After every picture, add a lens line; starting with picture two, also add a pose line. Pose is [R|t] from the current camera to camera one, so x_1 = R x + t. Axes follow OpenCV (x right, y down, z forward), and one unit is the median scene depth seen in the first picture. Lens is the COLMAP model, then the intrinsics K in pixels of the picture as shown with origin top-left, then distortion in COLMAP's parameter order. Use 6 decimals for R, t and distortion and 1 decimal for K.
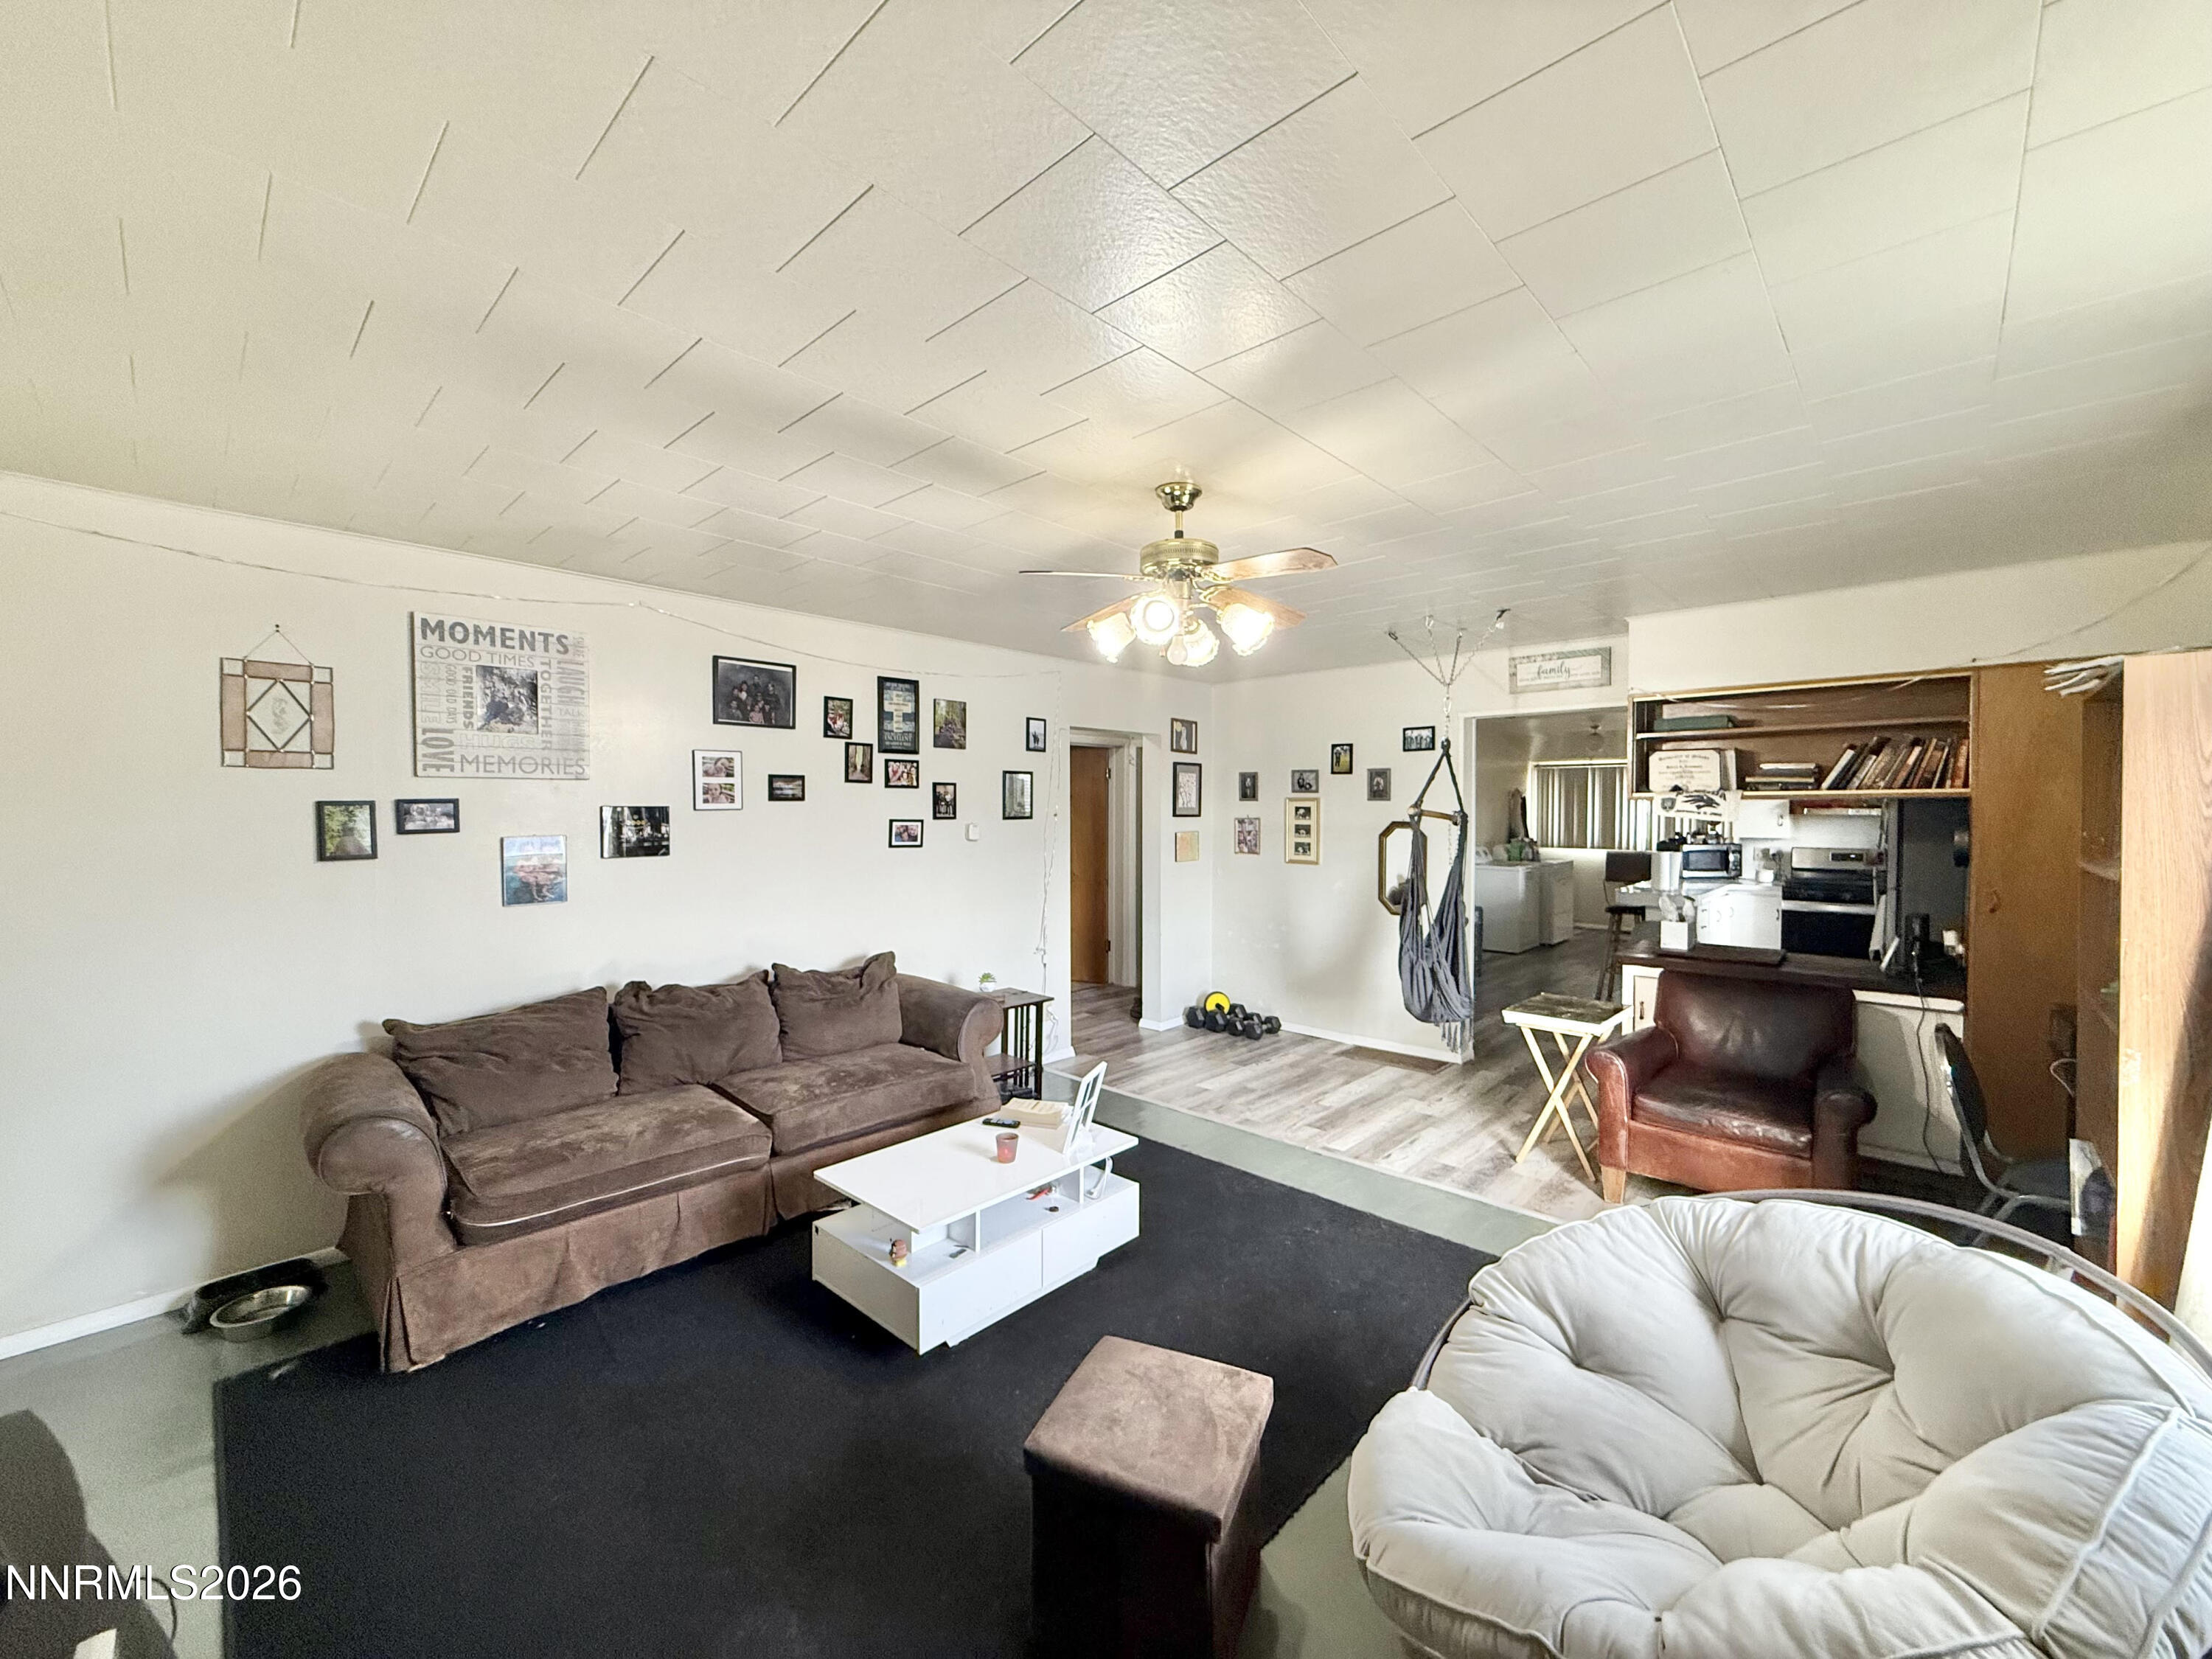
lens RADIAL K [[879.1, 0, 1099.2], [0, 879.1, 830.5], [0, 0, 1]] dist [0.000303, -0.000130]
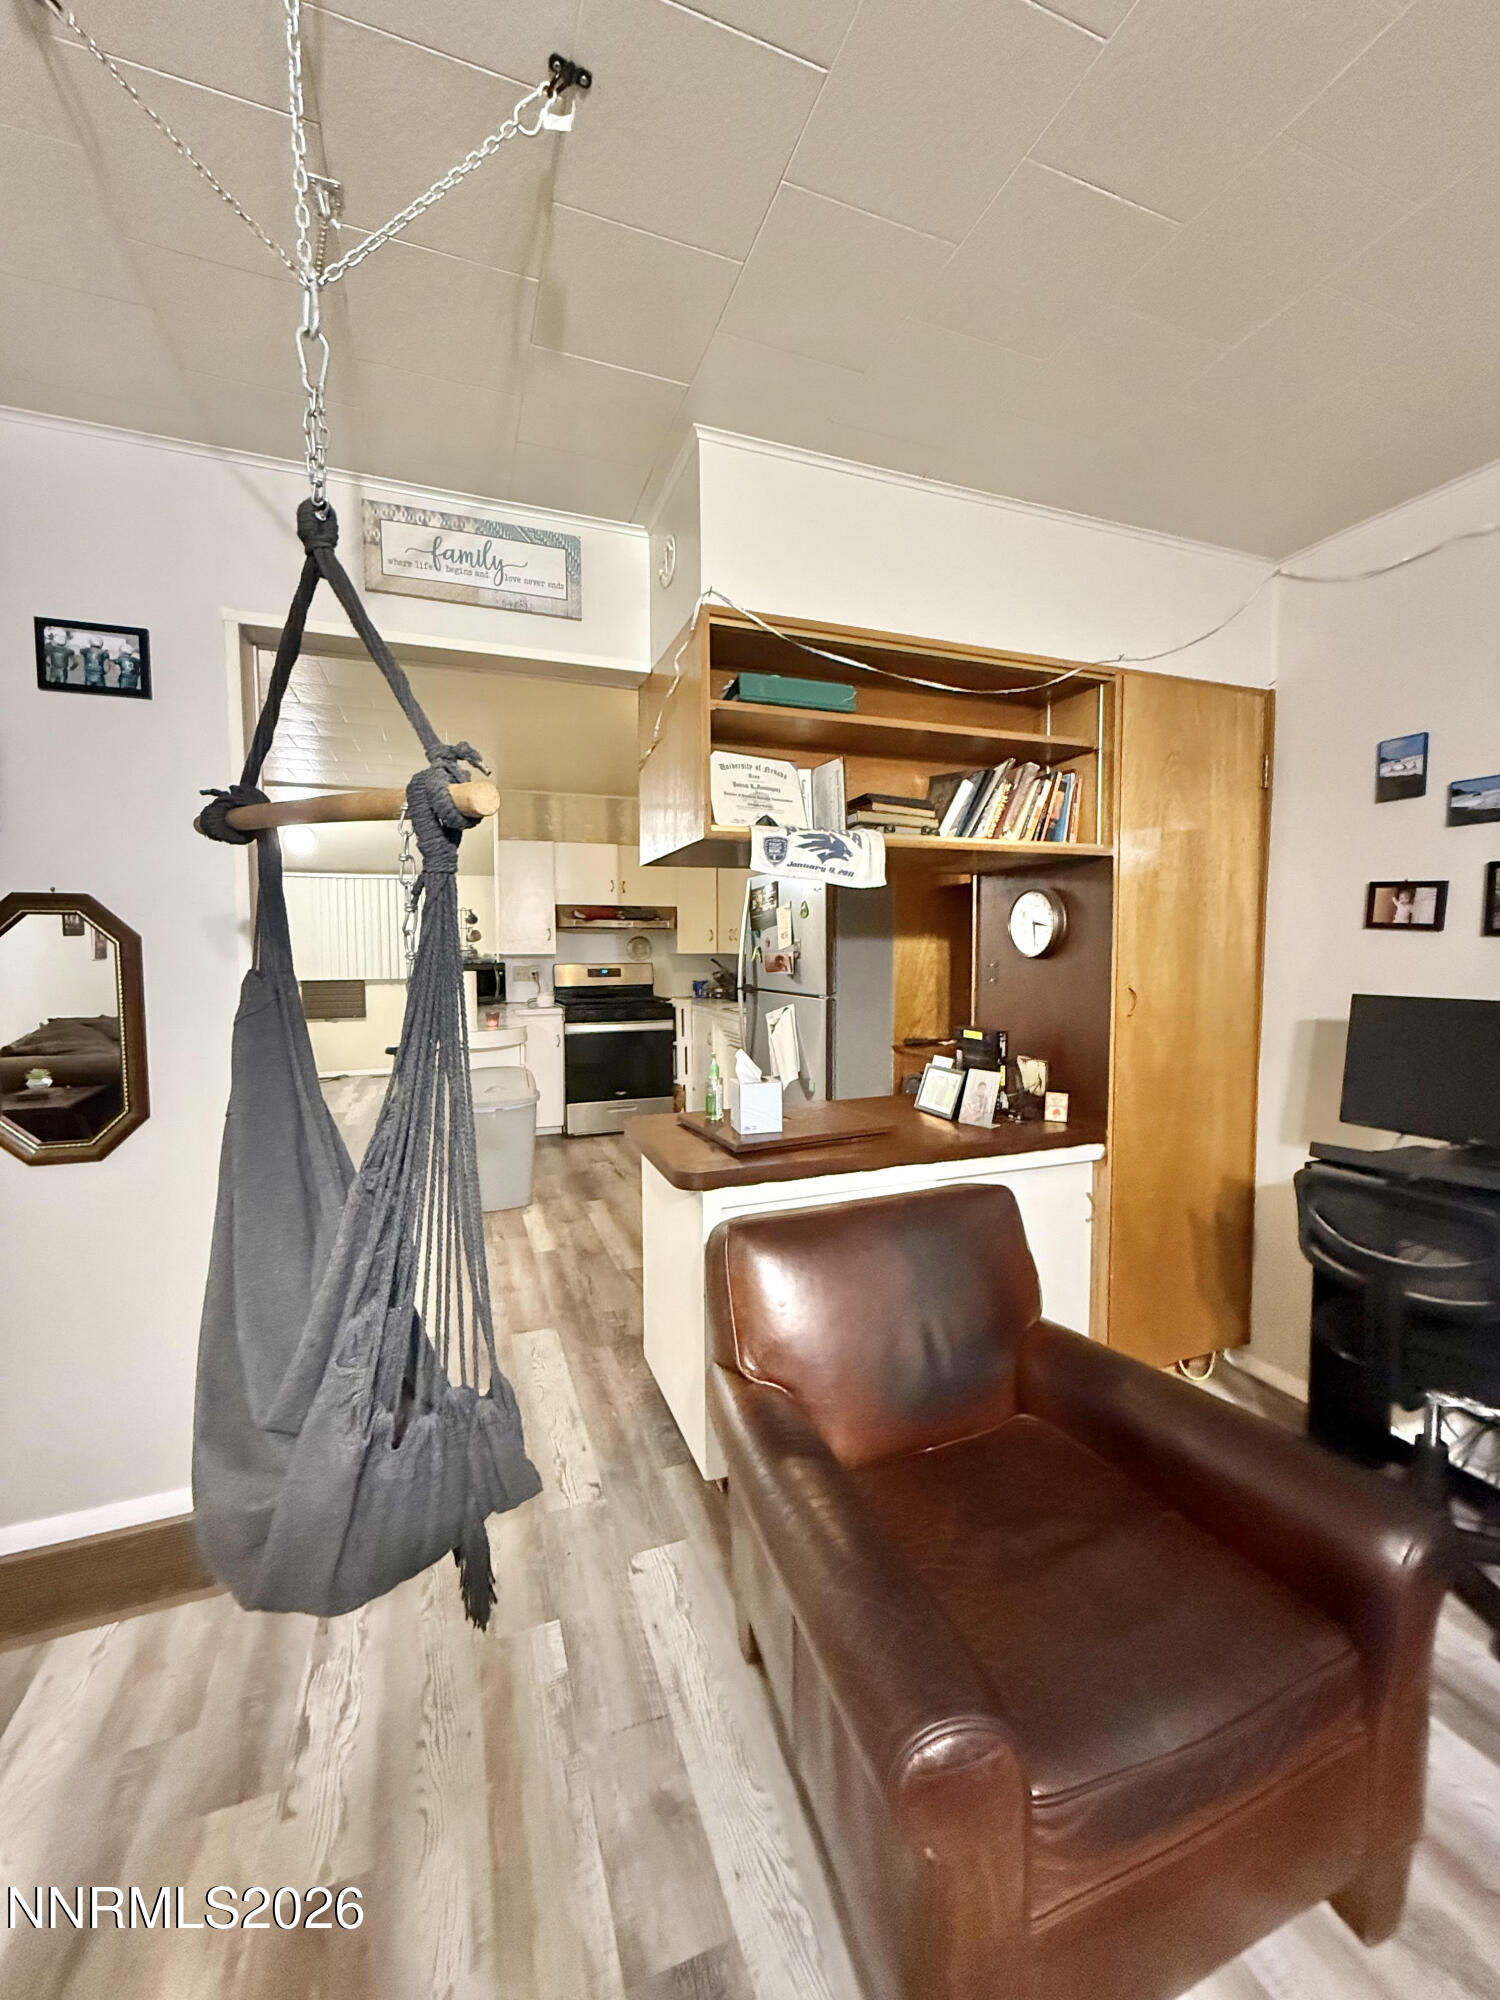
lens RADIAL K [[794.8, 0, 757.2], [0, 794.8, 995.0], [0, 0, 1]] dist [0.000303, -0.000130]
pose [[0.426255, -0.054052, 0.902987, 0.140790], [0.024694, 0.998537, 0.048115, 0.017154], [-0.904266, 0.001789, 0.426965, 0.483260]]
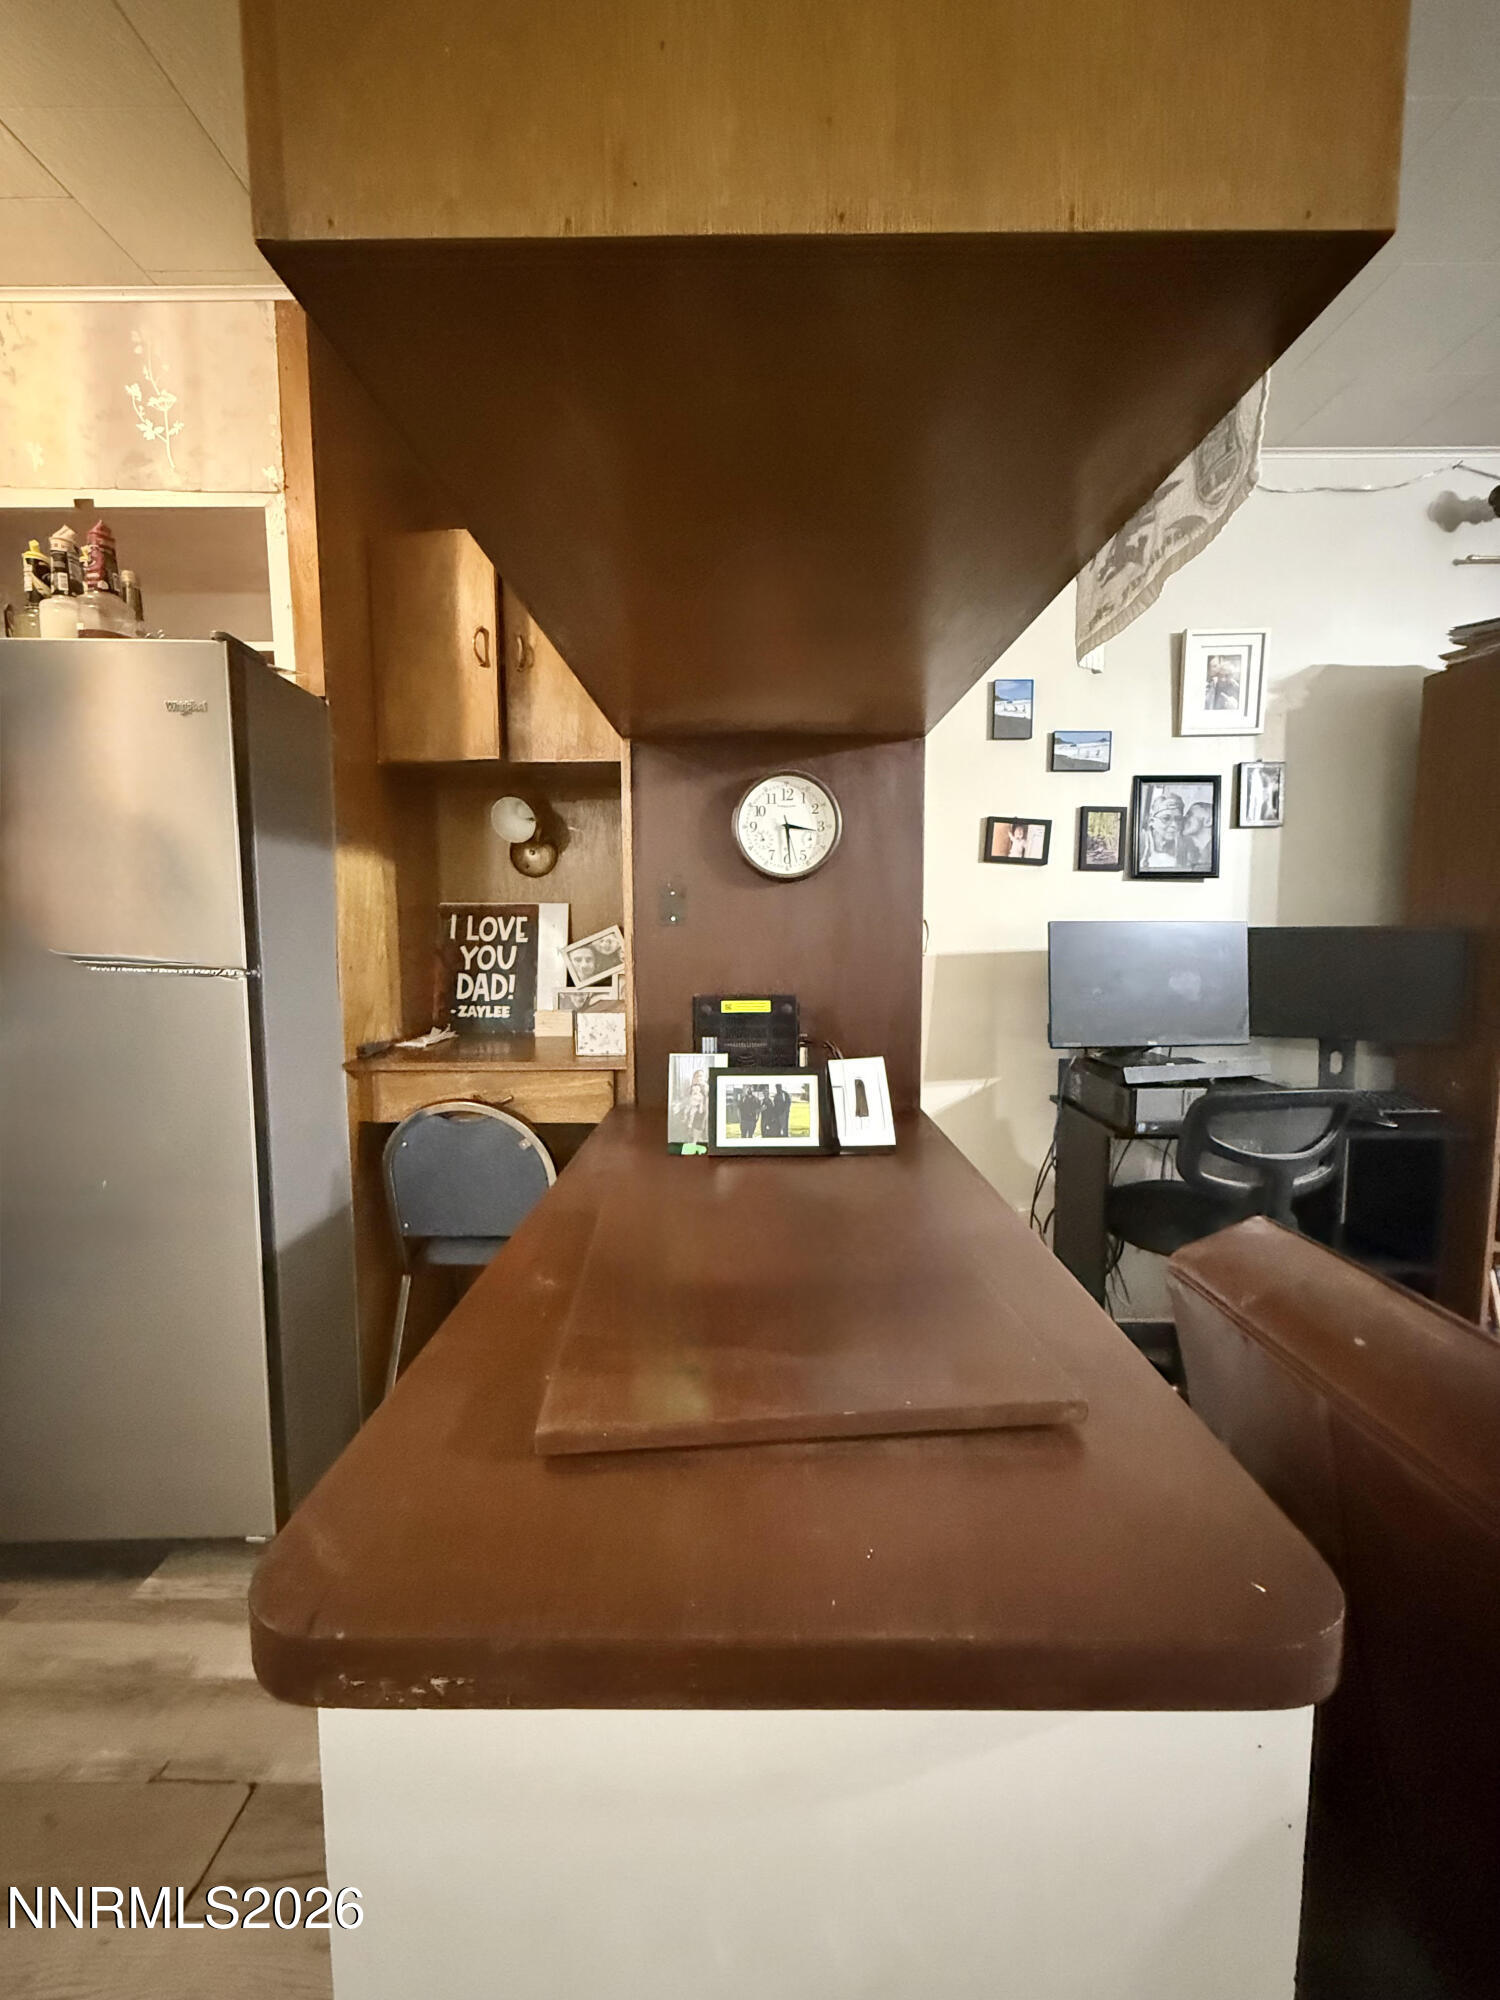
lens RADIAL K [[794.8, 0, 743.5], [0, 794.8, 997.2], [0, 0, 1]] dist [0.000303, -0.000130]
pose [[-0.679630, -0.065201, 0.730652, 0.355742], [0.021034, 0.993900, 0.108259, 0.029734], [-0.733253, 0.088945, -0.674113, 0.695993]]
